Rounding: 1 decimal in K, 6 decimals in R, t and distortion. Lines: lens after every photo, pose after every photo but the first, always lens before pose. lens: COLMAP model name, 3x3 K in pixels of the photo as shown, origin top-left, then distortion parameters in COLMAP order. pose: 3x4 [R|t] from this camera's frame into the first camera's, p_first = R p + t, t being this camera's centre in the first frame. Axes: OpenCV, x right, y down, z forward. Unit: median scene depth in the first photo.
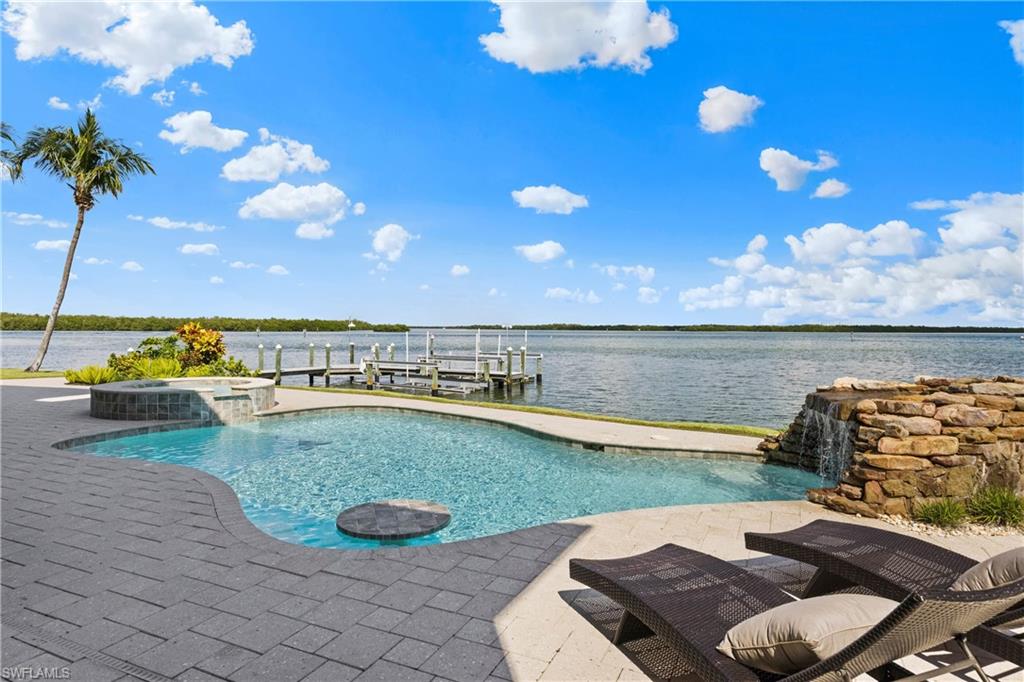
lens RADIAL K [[604.5, 0, 515.5], [0, 604.5, 331.4], [0, 0, 1]] dist [0.002460, 0.000431]
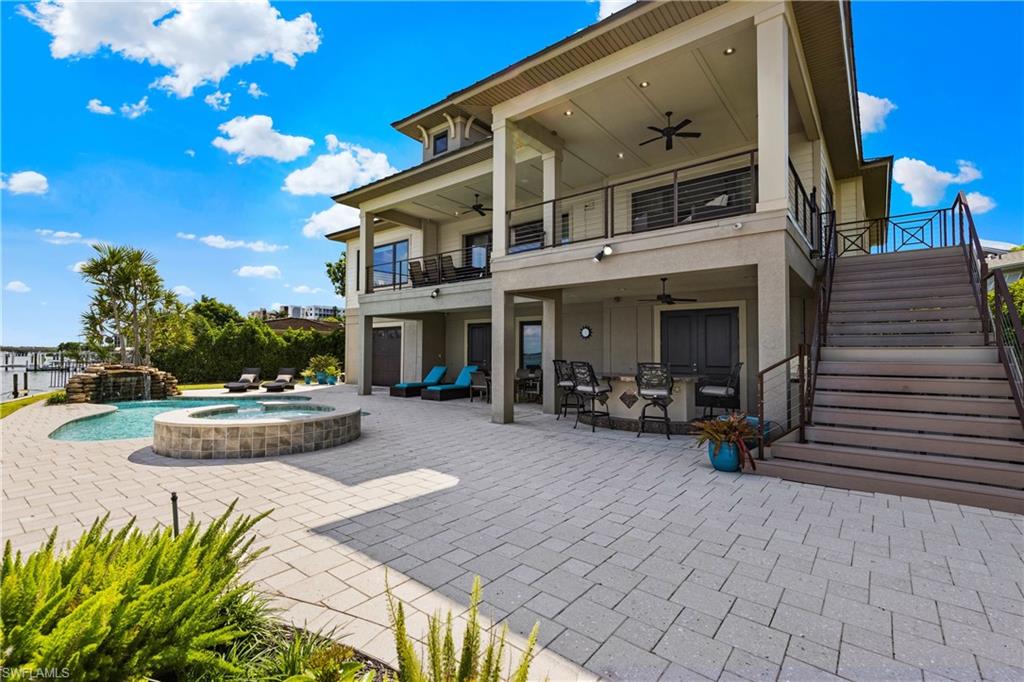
lens RADIAL K [[472.7, 0, 521.7], [0, 472.7, 342.7], [0, 0, 1]] dist [-0.000083, -0.000084]
pose [[0.986459, -0.001857, -0.164000, -0.031325], [-0.004128, 0.999338, -0.036146, -0.009168], [0.163959, 0.036334, 0.985798, 0.403003]]
